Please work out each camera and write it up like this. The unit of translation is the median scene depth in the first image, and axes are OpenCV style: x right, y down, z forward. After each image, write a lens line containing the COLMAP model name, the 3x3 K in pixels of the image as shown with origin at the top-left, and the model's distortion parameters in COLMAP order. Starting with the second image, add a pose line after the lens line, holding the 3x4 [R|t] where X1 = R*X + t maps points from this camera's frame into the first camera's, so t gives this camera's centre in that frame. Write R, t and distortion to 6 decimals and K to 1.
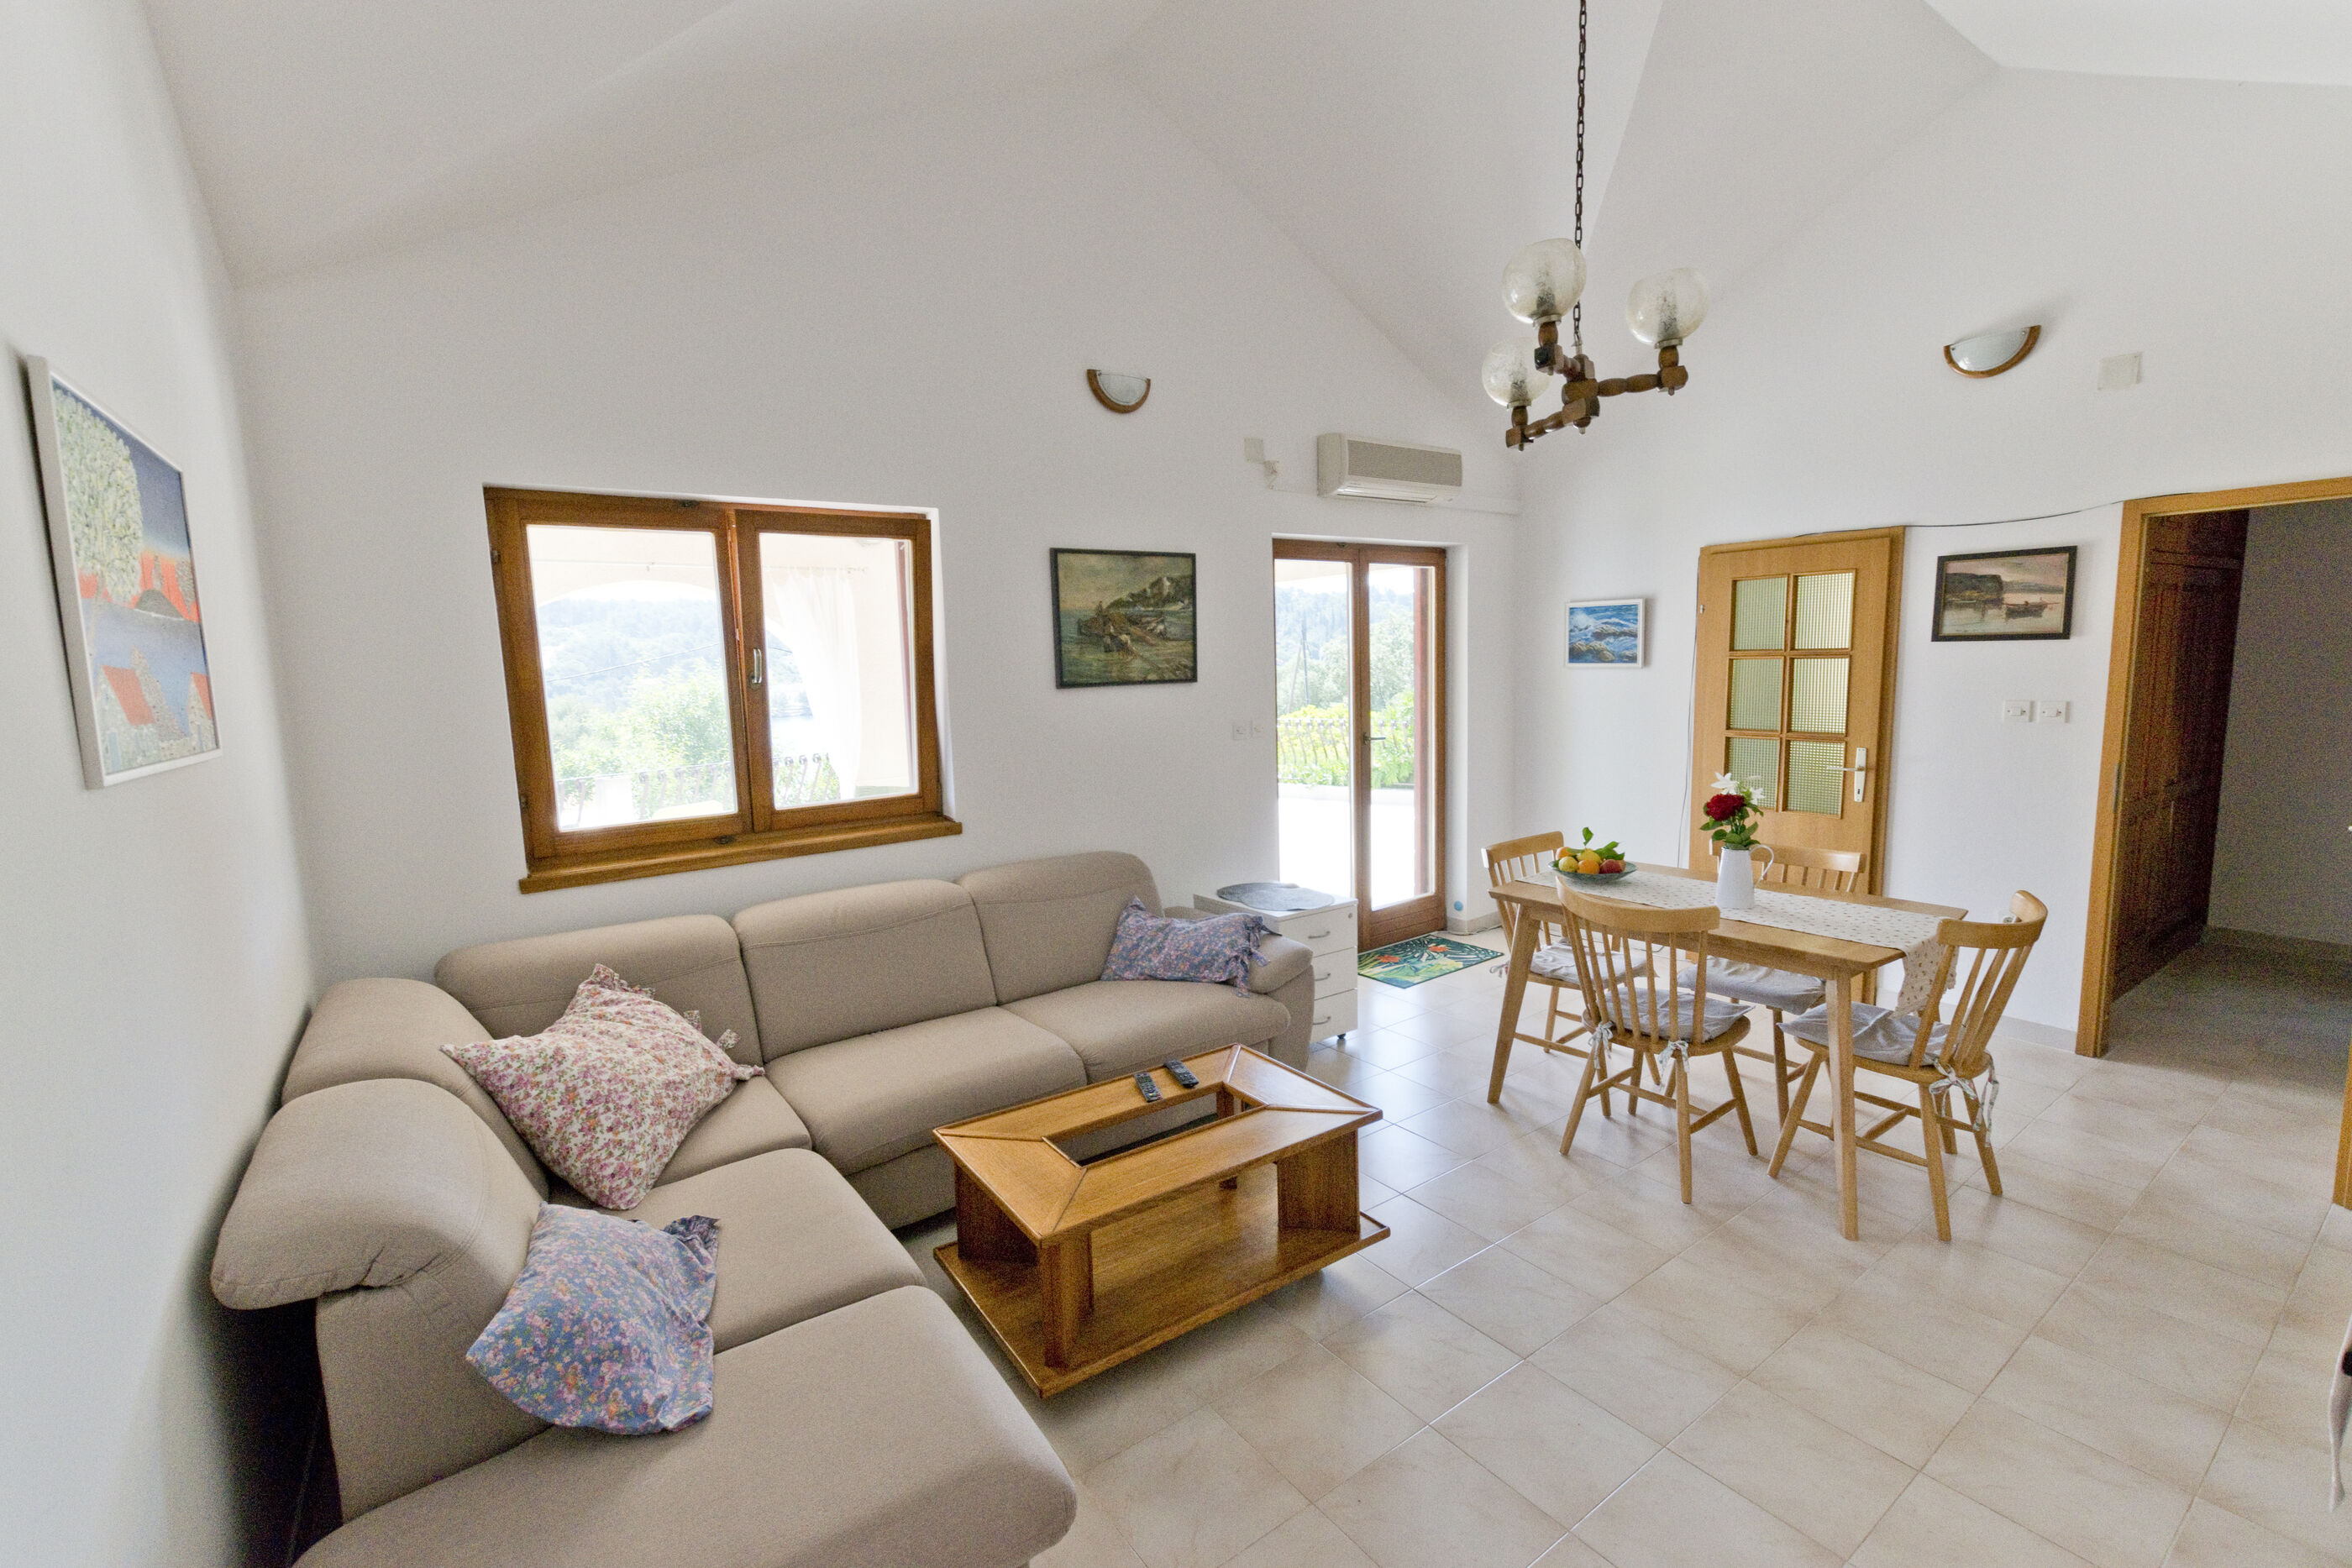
lens RADIAL K [[1016.3, 0, 1174.3], [0, 1016.3, 783.7], [0, 0, 1]] dist [0.005659, 0.000530]
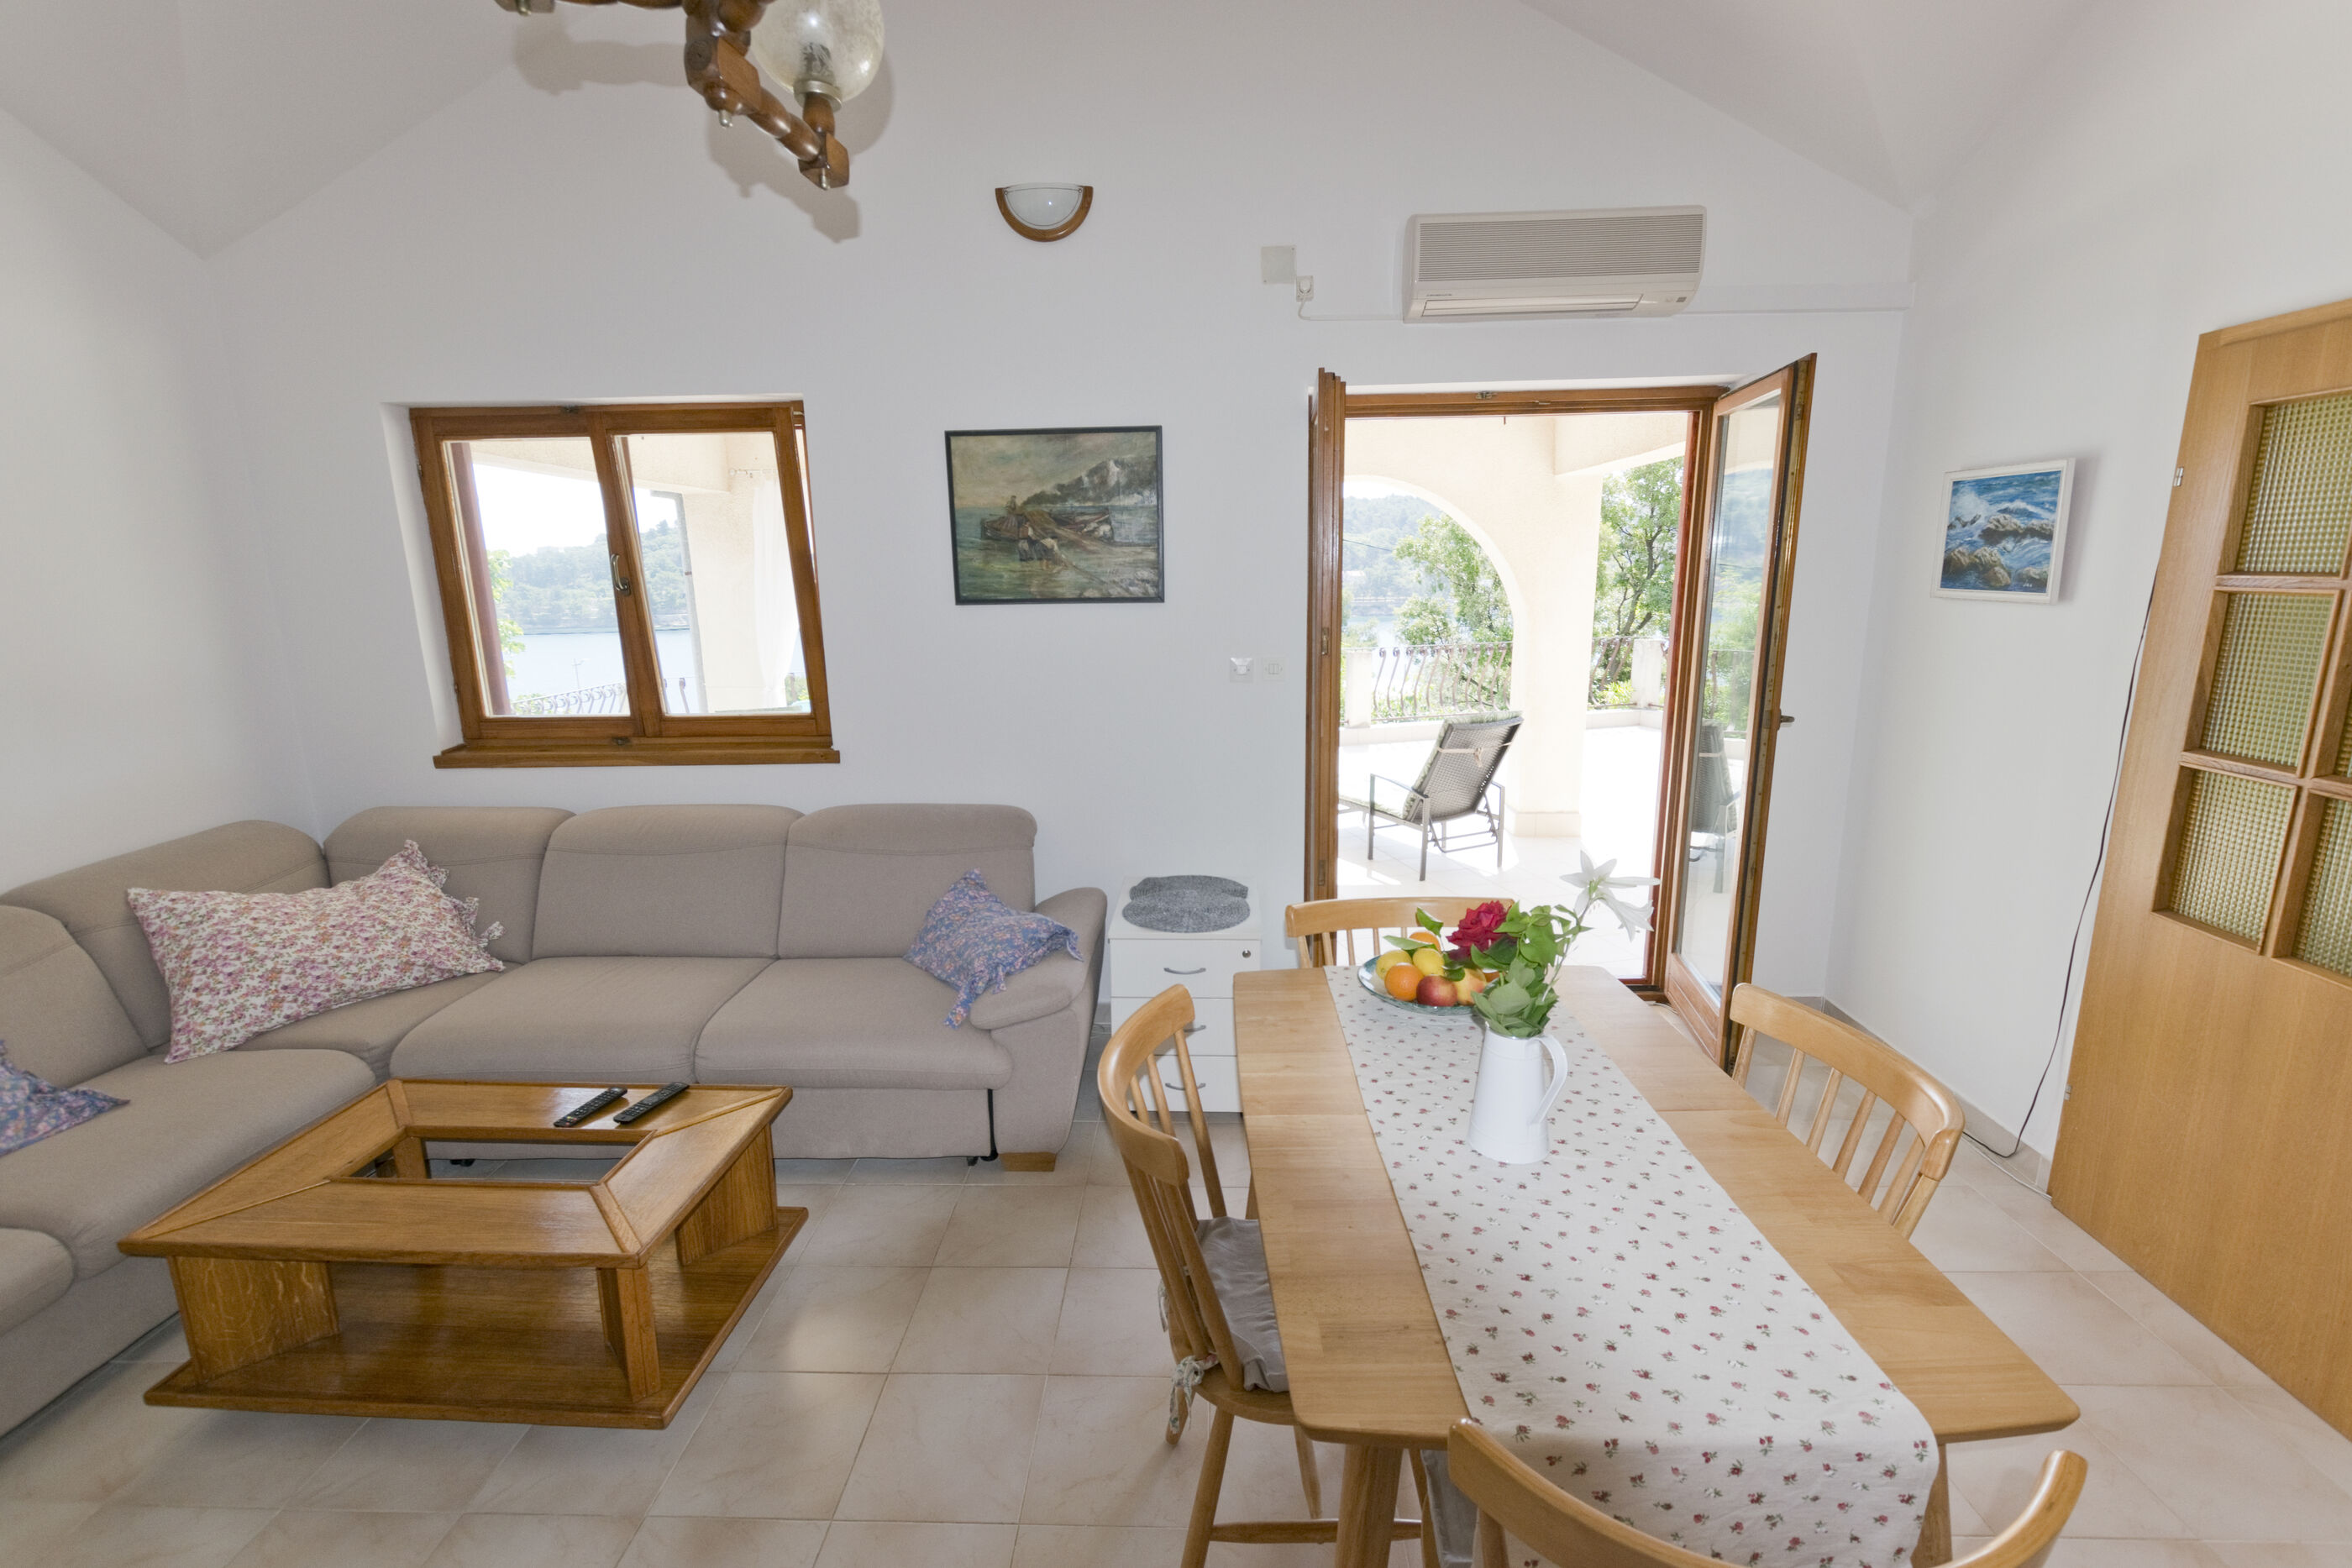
lens RADIAL K [[1015.8, 0, 1173.8], [0, 1015.8, 783.6], [0, 0, 1]] dist [0.006847, -0.003399]
pose [[0.792664, 0.142846, -0.592688, 0.573849], [-0.082866, 0.988385, 0.127389, -0.073983], [0.604001, -0.051863, 0.795295, 0.465159]]
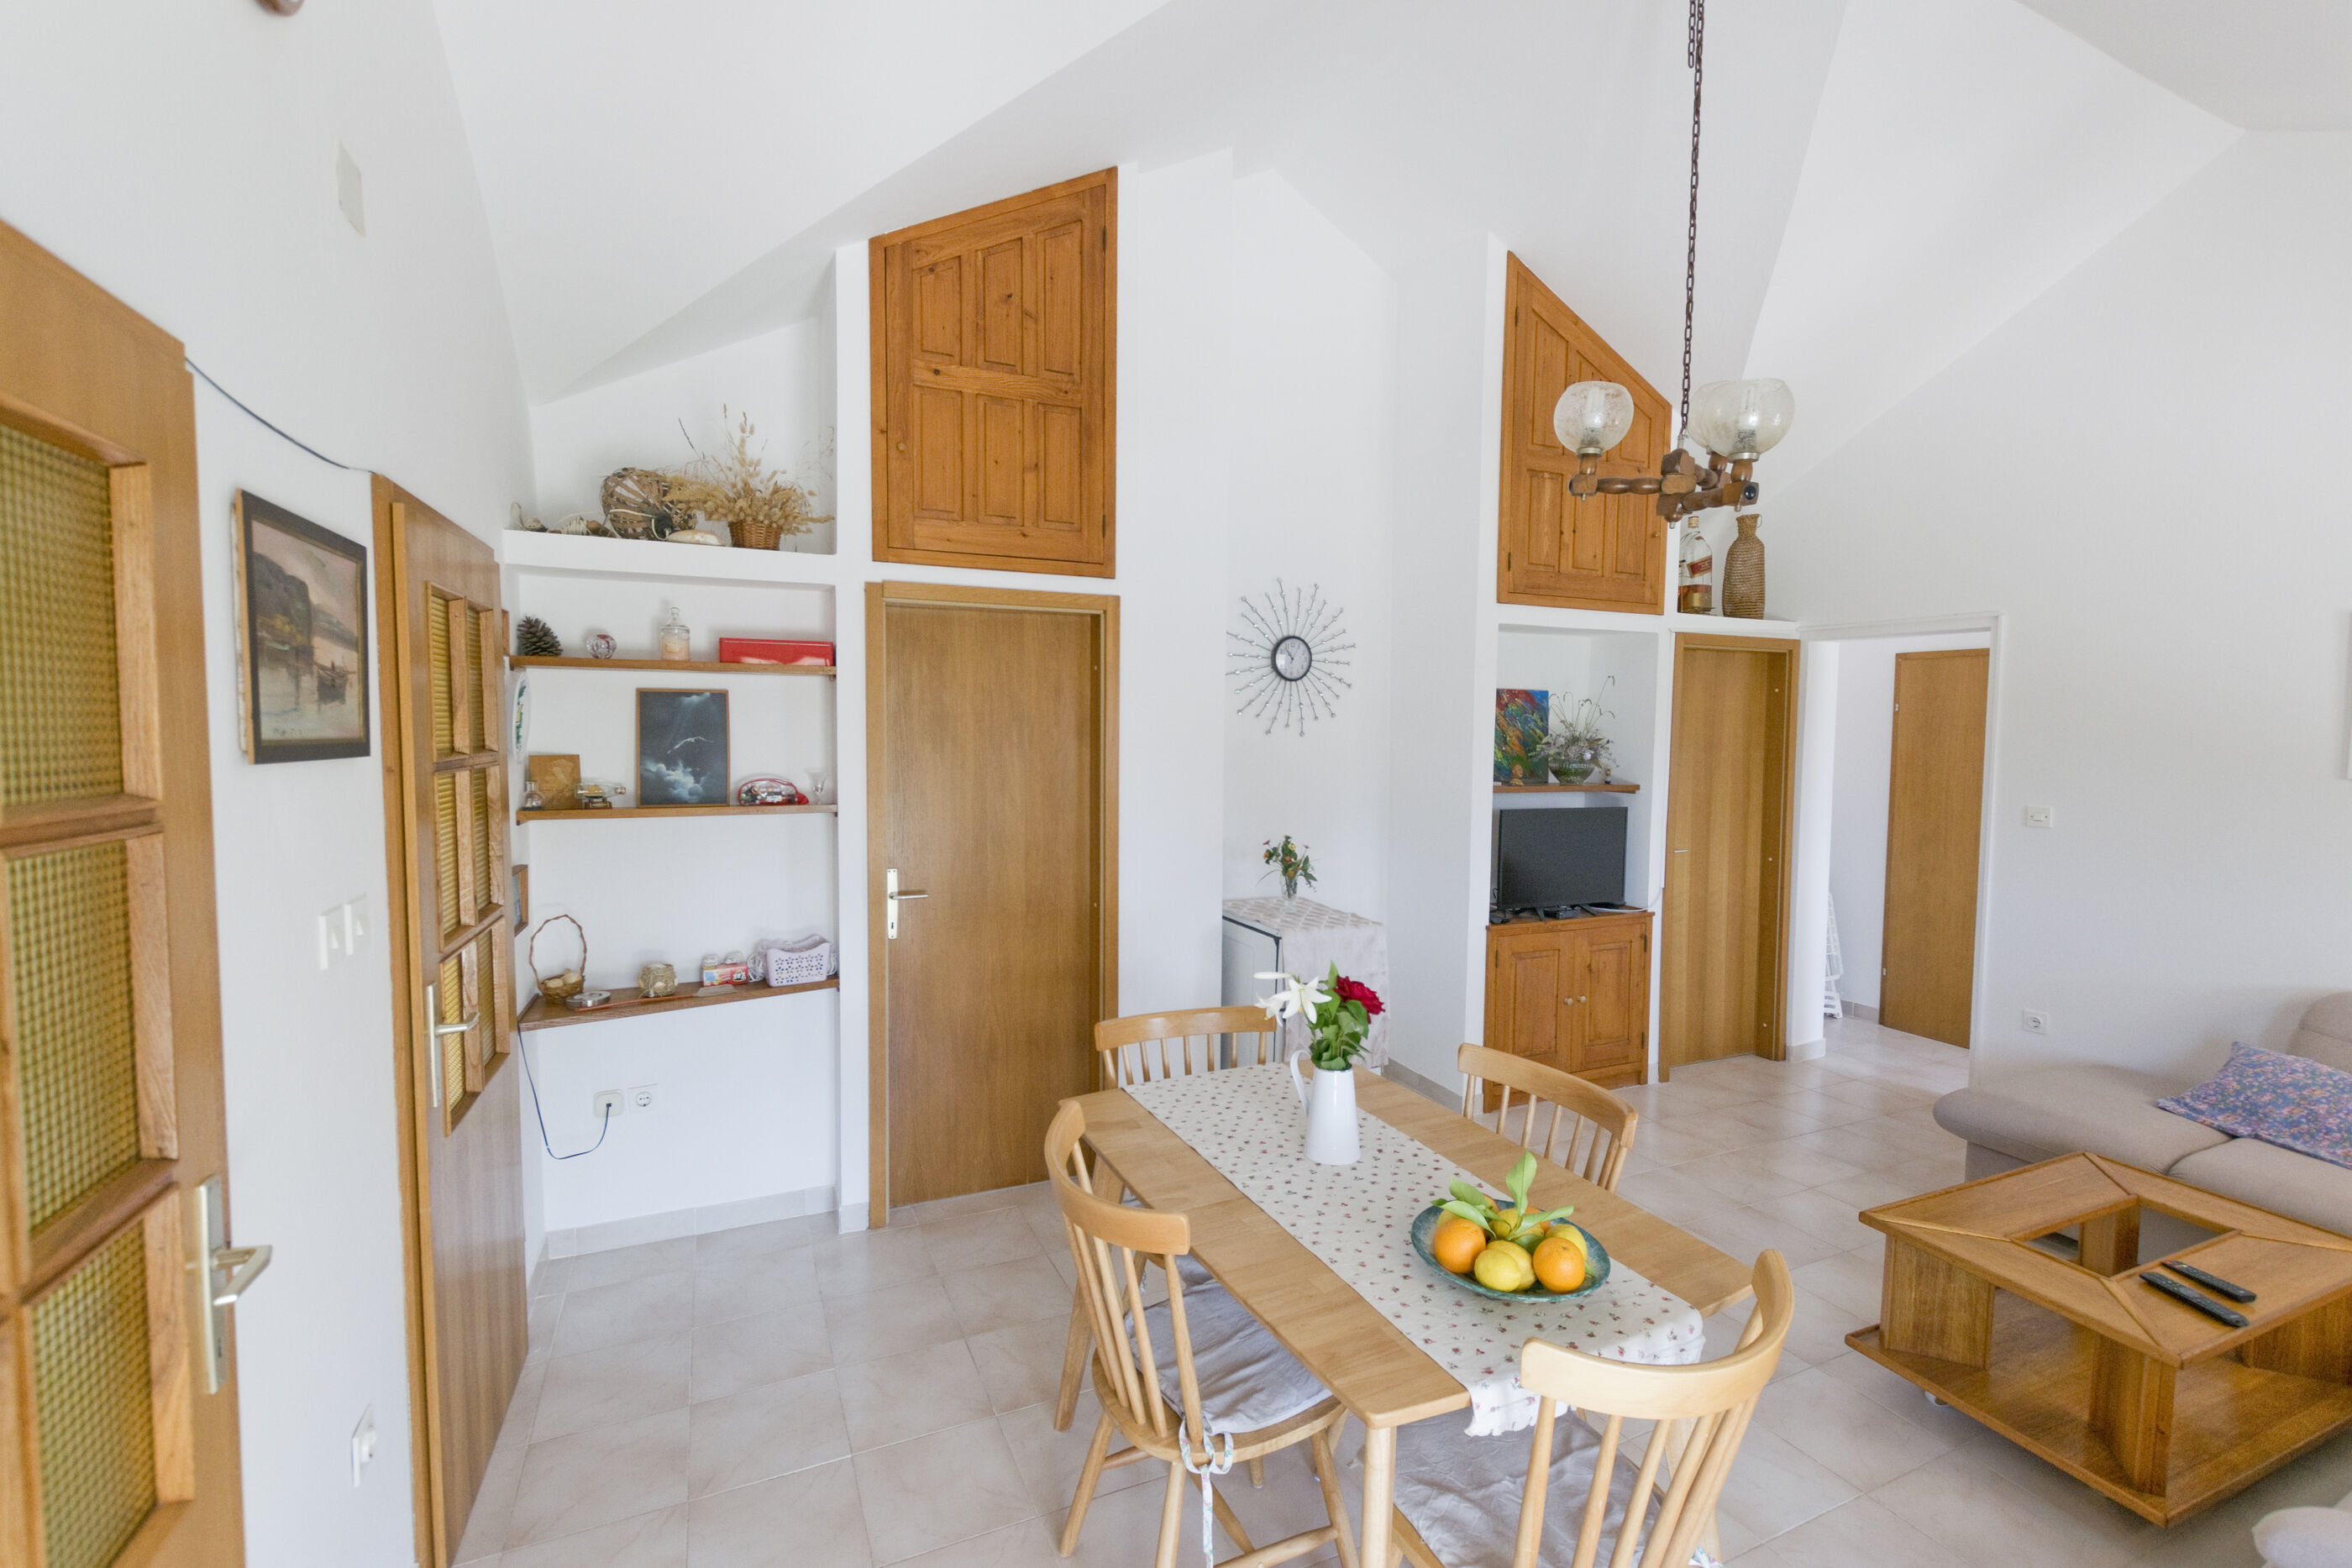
lens RADIAL K [[1015.8, 0, 1173.8], [0, 1015.8, 783.6], [0, 0, 1]] dist [0.006847, -0.003399]
pose [[-0.980645, 0.010988, 0.195485, 0.439537], [0.045520, 0.983860, 0.173051, -0.187118], [-0.190428, 0.178600, -0.965318, 1.339323]]
